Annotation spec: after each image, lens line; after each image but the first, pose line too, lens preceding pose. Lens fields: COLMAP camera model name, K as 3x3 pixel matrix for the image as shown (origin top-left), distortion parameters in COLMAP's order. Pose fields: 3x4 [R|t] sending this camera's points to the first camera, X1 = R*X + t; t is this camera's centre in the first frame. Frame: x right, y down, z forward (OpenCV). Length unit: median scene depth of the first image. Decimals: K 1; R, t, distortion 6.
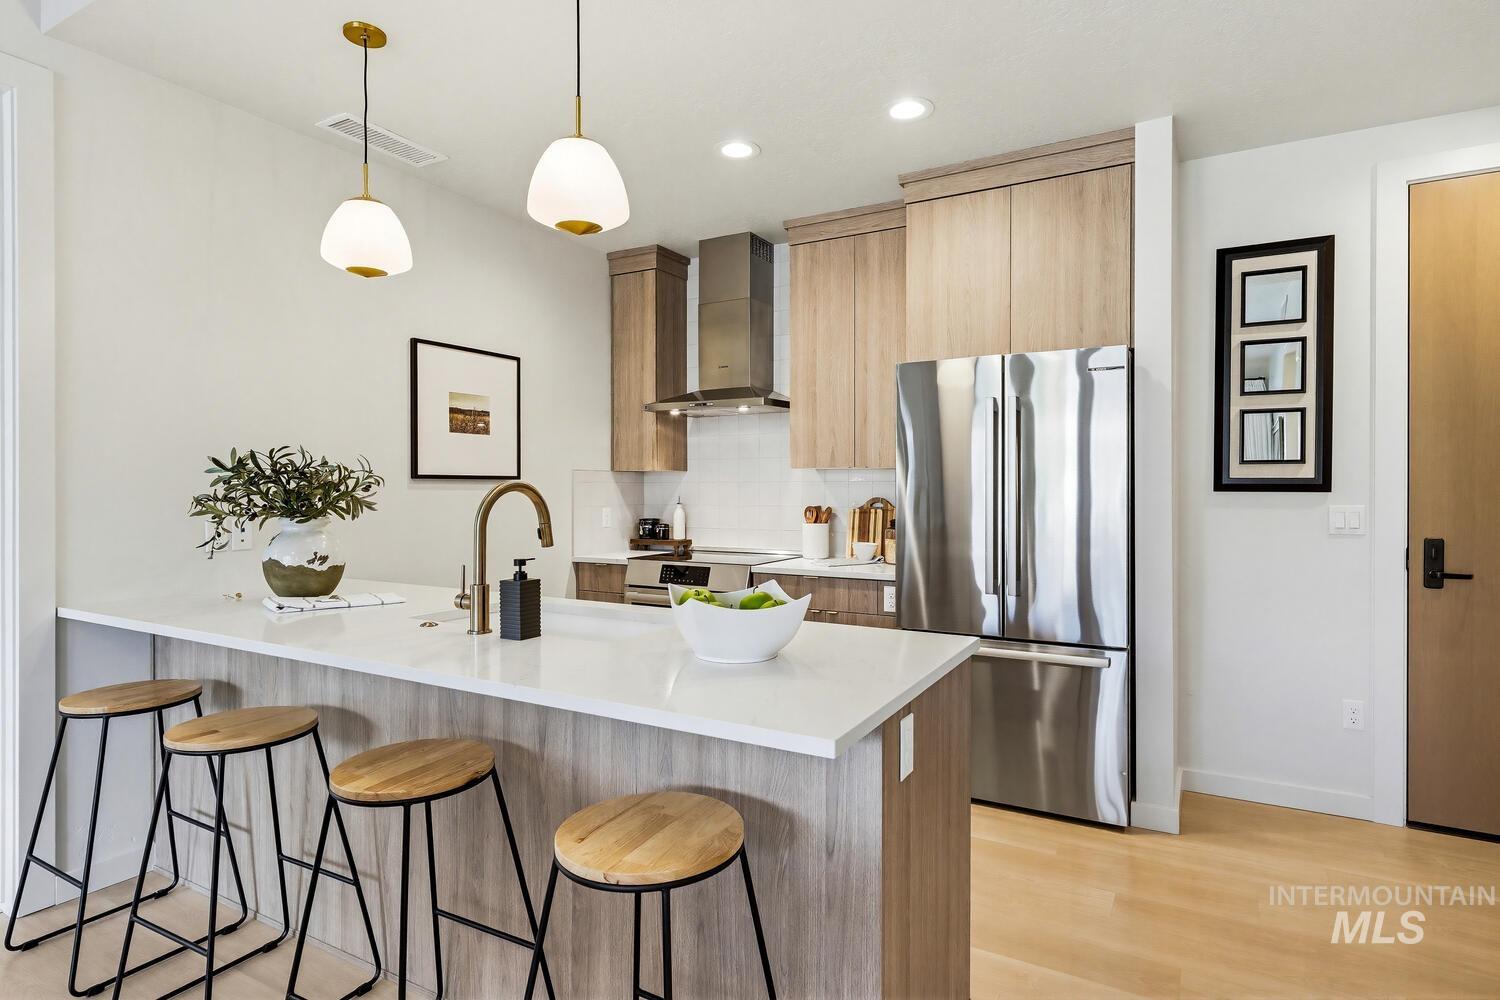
lens RADIAL K [[789.0, 0, 753.9], [0, 789.0, 493.3], [0, 0, 1]] dist [0.004246, 0.001490]
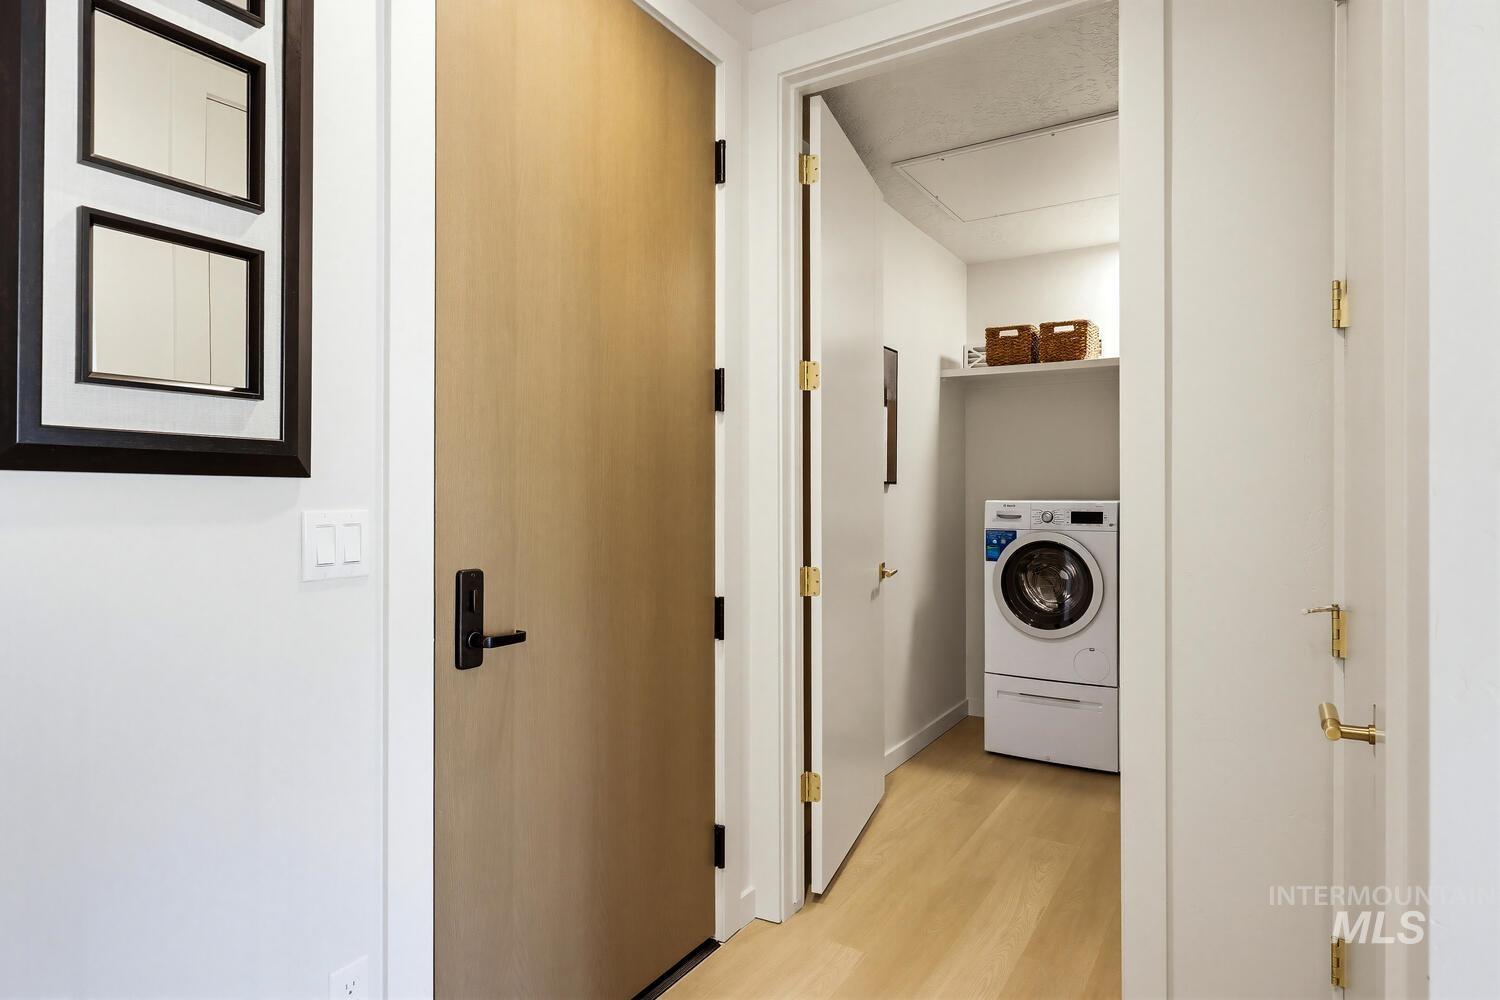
lens RADIAL K [[851.7, 0, 749.3], [0, 851.7, 491.3], [0, 0, 1]] dist [0.008470, -0.000563]
pose [[0.078894, -0.001235, 0.996882, 0.303762], [0.002298, 0.999997, 0.001057, 0.005940], [-0.996880, 0.002207, 0.078896, 0.717183]]
